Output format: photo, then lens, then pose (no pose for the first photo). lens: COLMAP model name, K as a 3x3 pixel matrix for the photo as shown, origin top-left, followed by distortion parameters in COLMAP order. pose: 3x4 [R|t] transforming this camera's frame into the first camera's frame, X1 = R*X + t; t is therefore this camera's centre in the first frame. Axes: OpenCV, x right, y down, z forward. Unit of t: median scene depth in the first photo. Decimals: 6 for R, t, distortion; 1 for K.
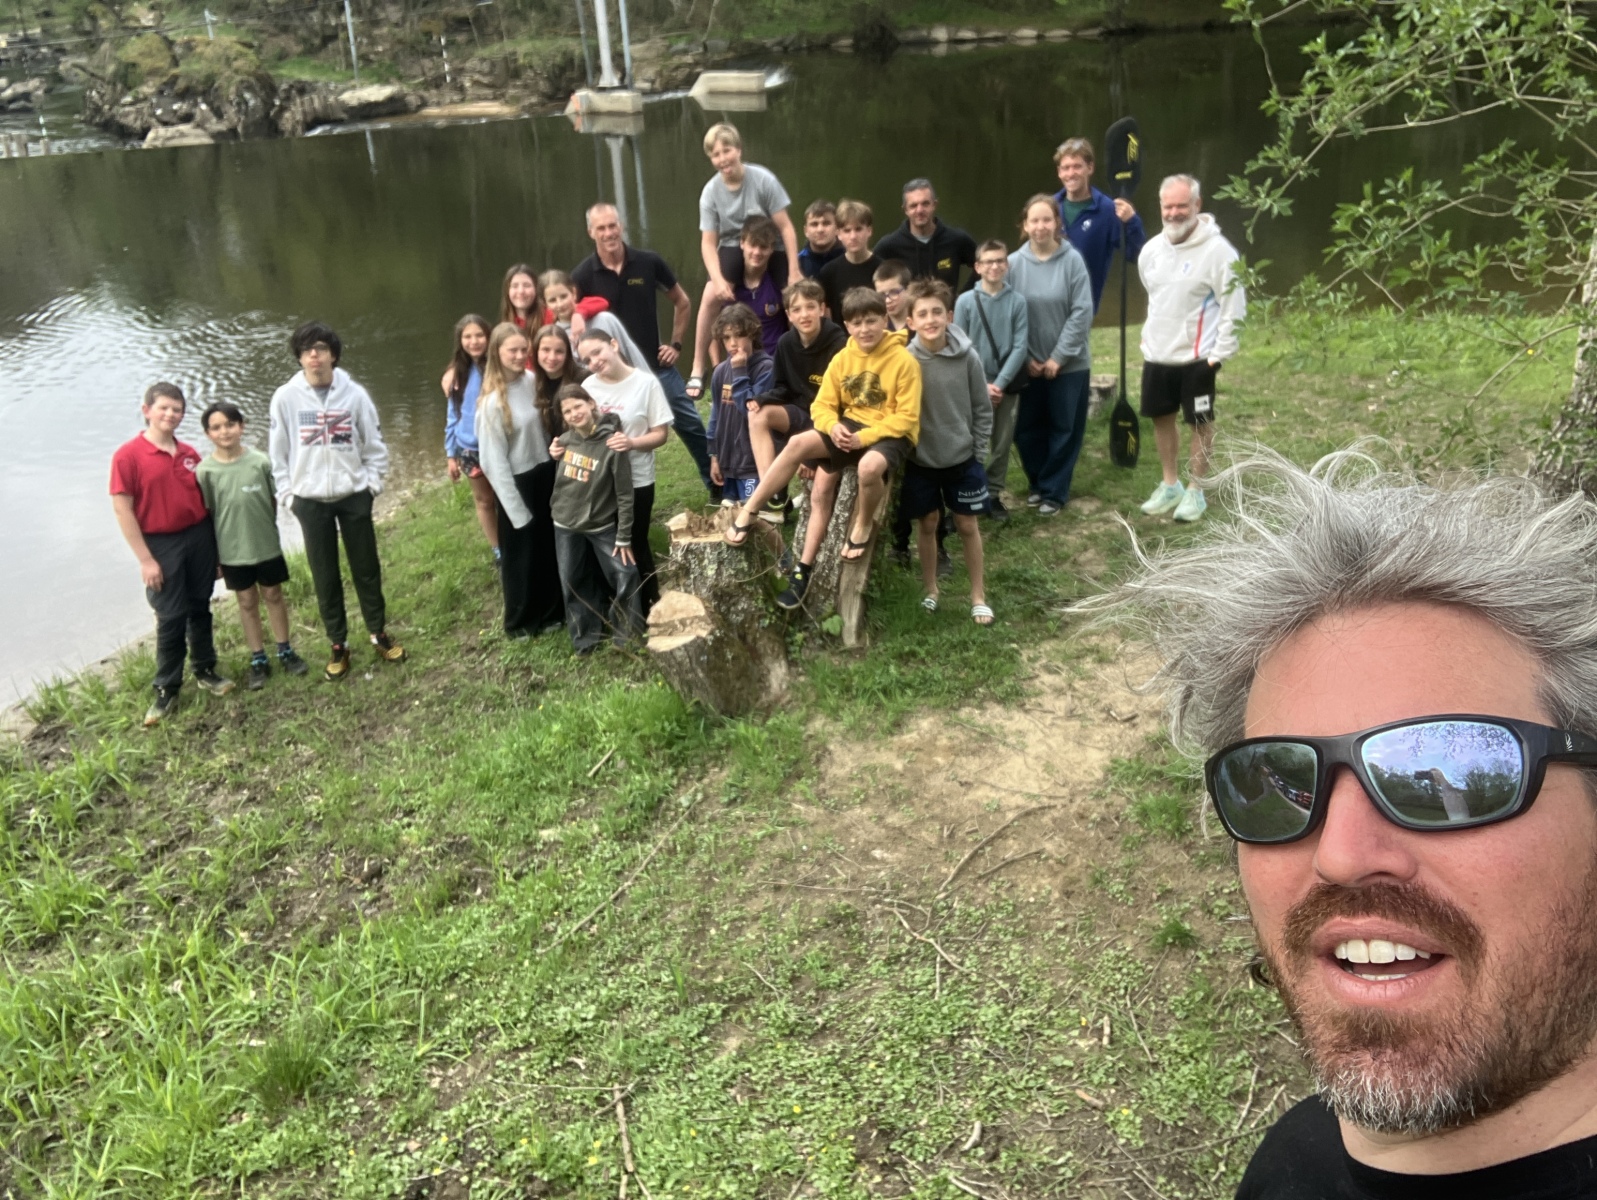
lens RADIAL K [[1511.1, 0, 830.2], [0, 1511.1, 600.0], [0, 0, 1]] dist [0.083876, 0.001450]
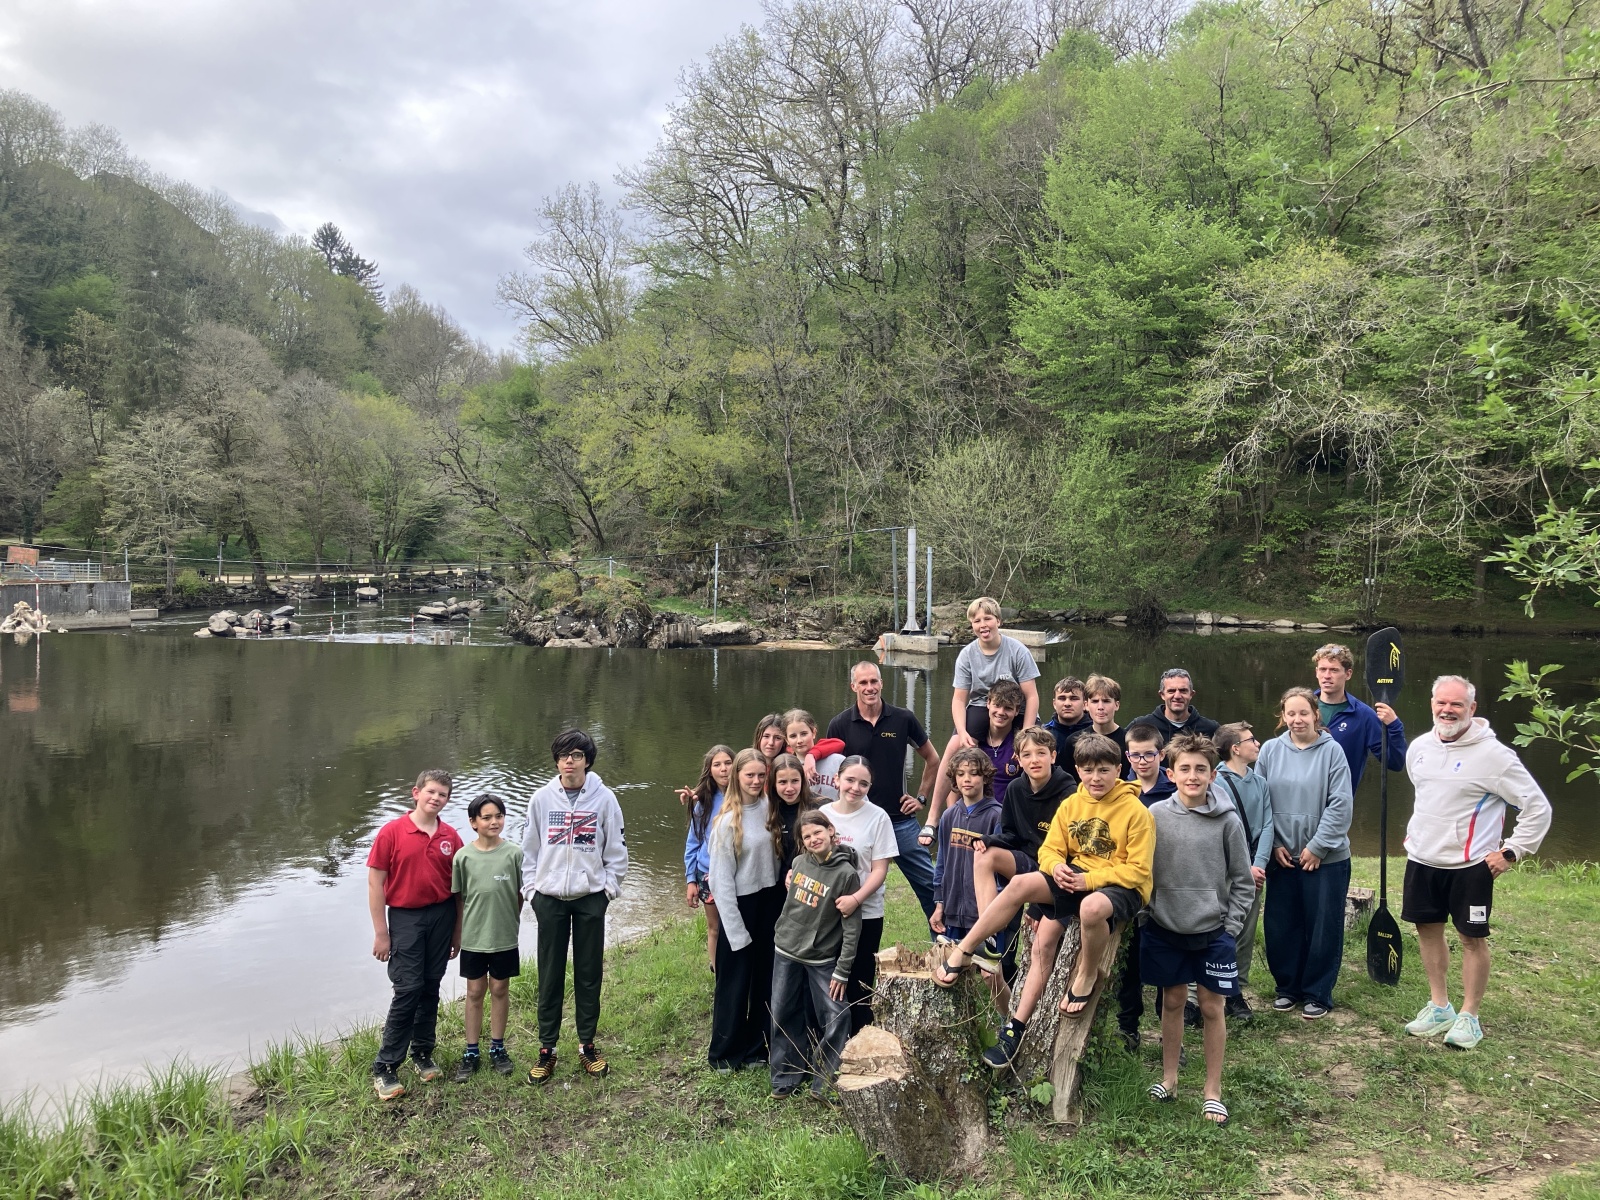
lens RADIAL K [[1347.5, 0, 812.1], [0, 1347.5, 601.7], [0, 0, 1]] dist [0.038627, -0.013170]
pose [[0.973922, 0.073361, -0.214695, 0.018519], [-0.144073, 0.930978, -0.335445, 0.031991], [0.175267, 0.357629, 0.917269, 0.117537]]
